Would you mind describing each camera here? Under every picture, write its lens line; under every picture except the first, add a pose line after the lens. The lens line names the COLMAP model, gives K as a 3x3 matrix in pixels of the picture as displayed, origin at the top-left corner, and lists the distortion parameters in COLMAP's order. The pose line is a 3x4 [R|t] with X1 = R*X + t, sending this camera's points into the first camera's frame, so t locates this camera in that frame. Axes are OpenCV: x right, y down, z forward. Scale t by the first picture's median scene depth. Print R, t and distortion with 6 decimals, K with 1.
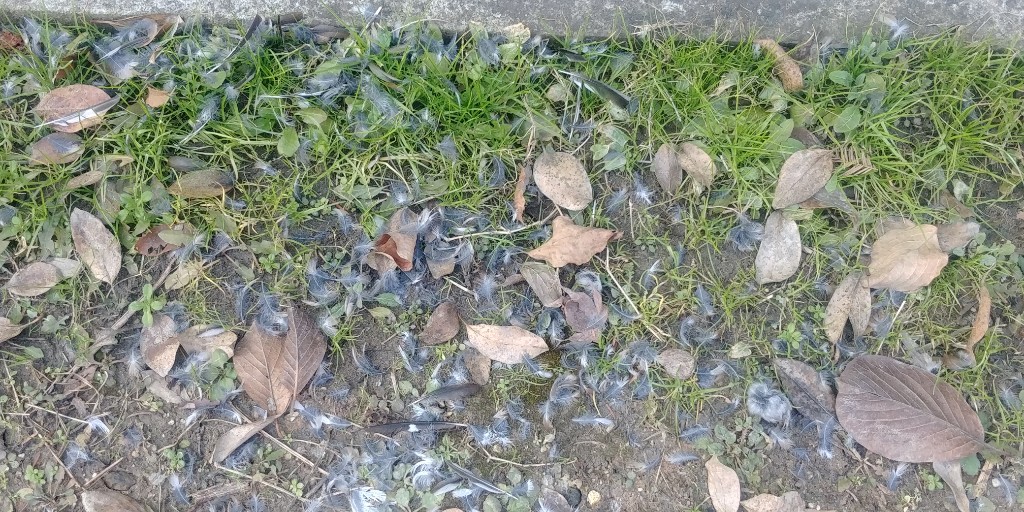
lens RADIAL K [[1271.7, 0, 511.3], [0, 1271.7, 255.8], [0, 0, 1]] dist [0.068410, 0.000000]
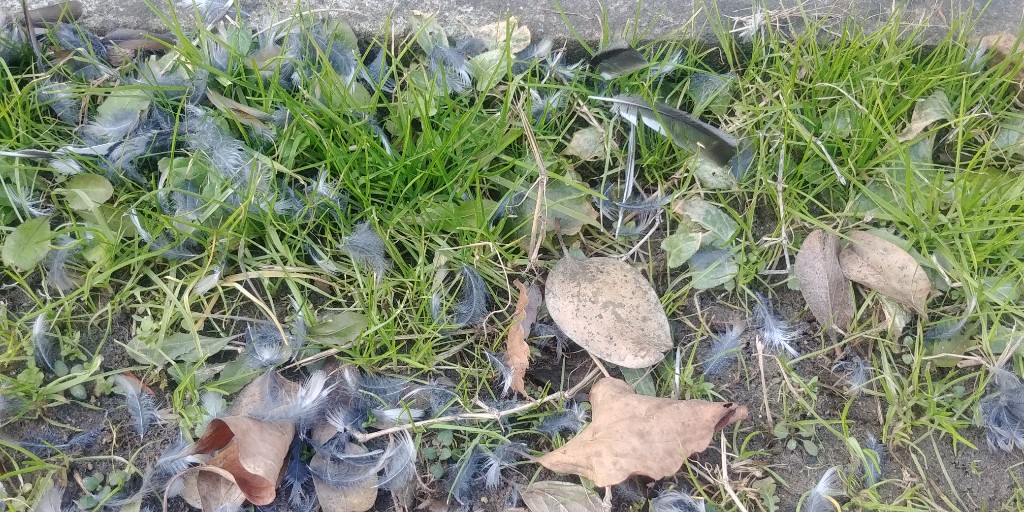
lens RADIAL K [[1271.7, 0, 514.3], [0, 1271.7, 256.3], [0, 0, 1]] dist [0.068410, 0.000000]
pose [[0.999608, -0.027795, -0.003236, 0.007697], [0.025970, 0.964543, -0.262644, 0.045450], [0.010421, 0.262457, 0.964887, 0.534347]]
